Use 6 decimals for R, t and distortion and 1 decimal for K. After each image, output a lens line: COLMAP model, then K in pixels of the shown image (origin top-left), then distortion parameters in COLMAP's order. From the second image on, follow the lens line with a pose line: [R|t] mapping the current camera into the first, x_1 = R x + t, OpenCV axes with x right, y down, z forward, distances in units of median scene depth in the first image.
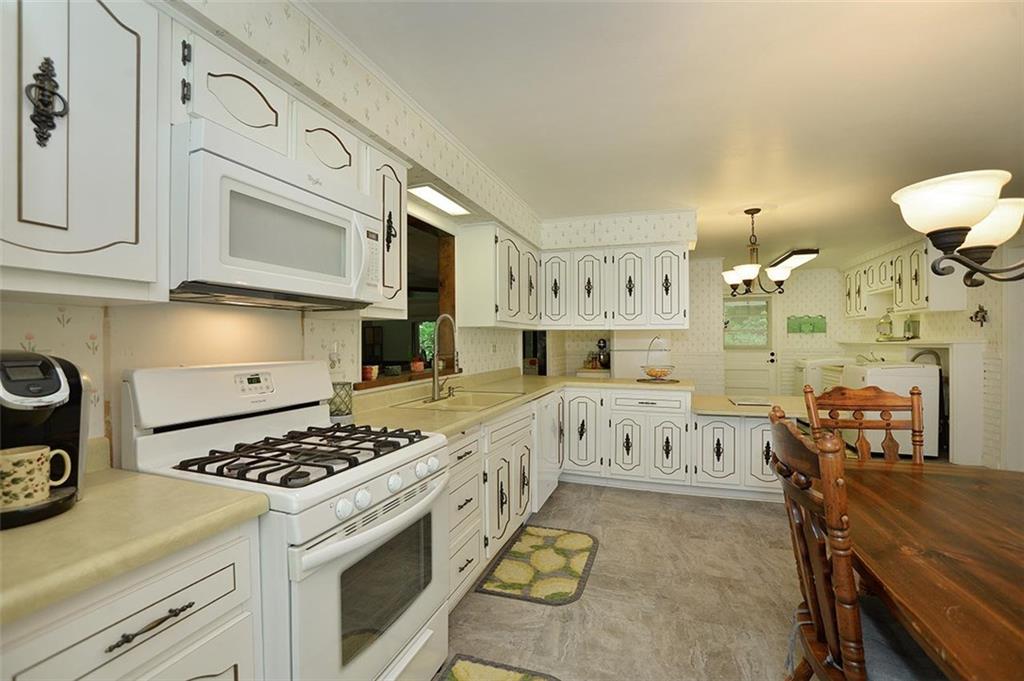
lens RADIAL K [[446.0, 0, 508.9], [0, 446.0, 343.0], [0, 0, 1]] dist [-0.051828, 0.005835]
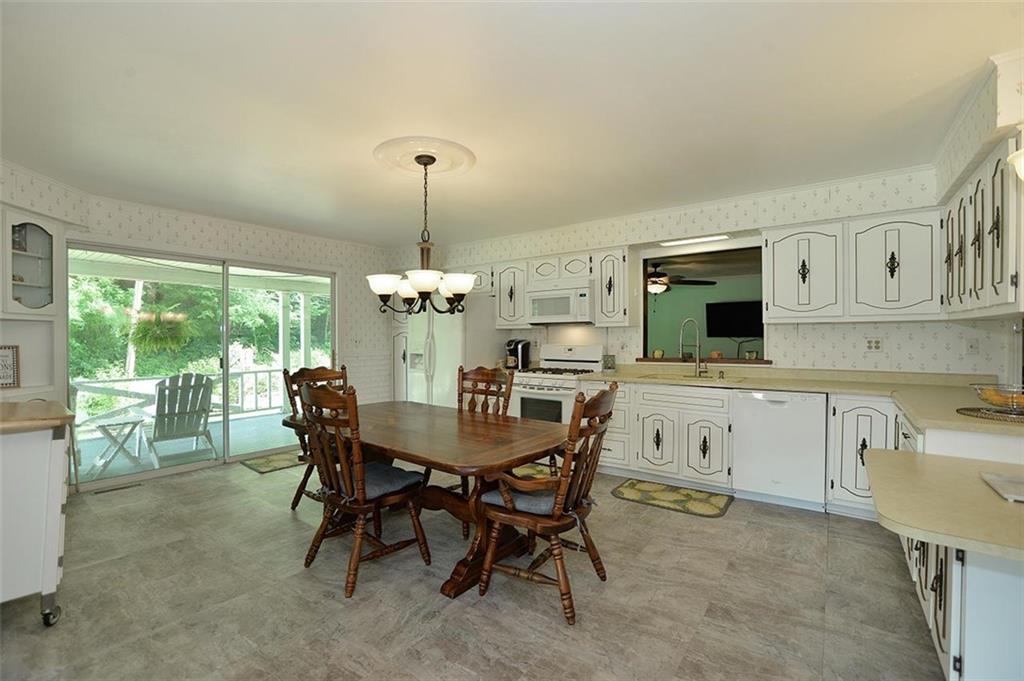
lens RADIAL K [[446.0, 0, 510.8], [0, 446.0, 338.7], [0, 0, 1]] dist [-0.051828, 0.005835]
pose [[-0.302965, 0.009905, -0.952950, 1.399627], [0.000641, 0.999948, 0.010189, -0.013163], [0.953002, 0.002476, -0.302955, 0.859147]]
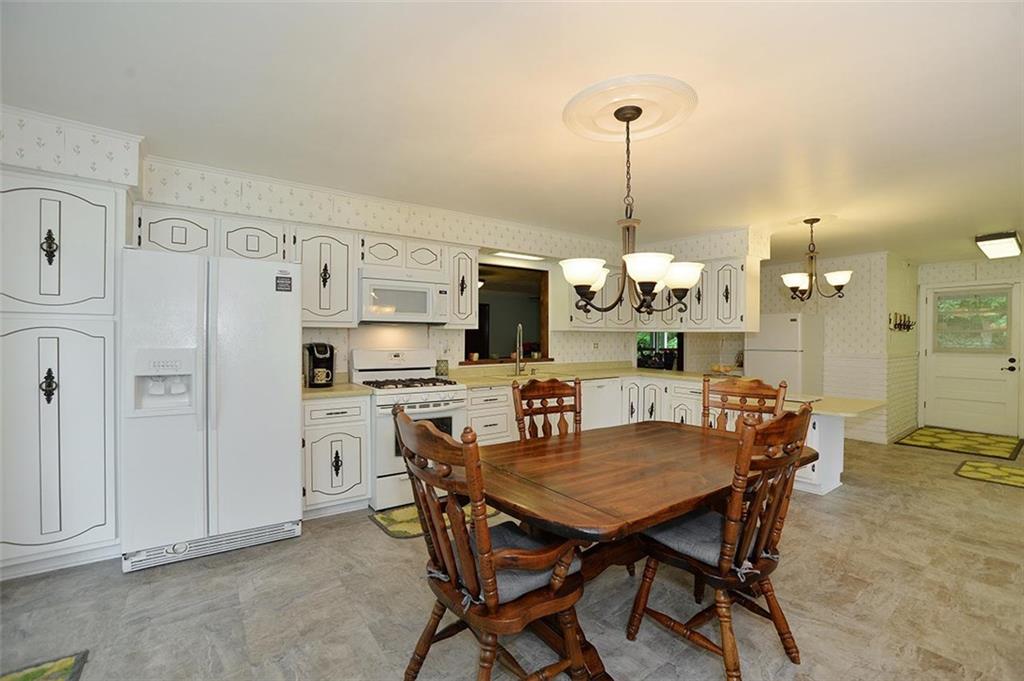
lens RADIAL K [[446.0, 0, 504.4], [0, 446.0, 341.1], [0, 0, 1]] dist [-0.051828, 0.005835]
pose [[0.817587, 0.012023, -0.575680, 0.758278], [-0.010749, 0.999926, 0.005617, -0.010262], [0.575705, 0.001596, 0.817656, -0.394626]]
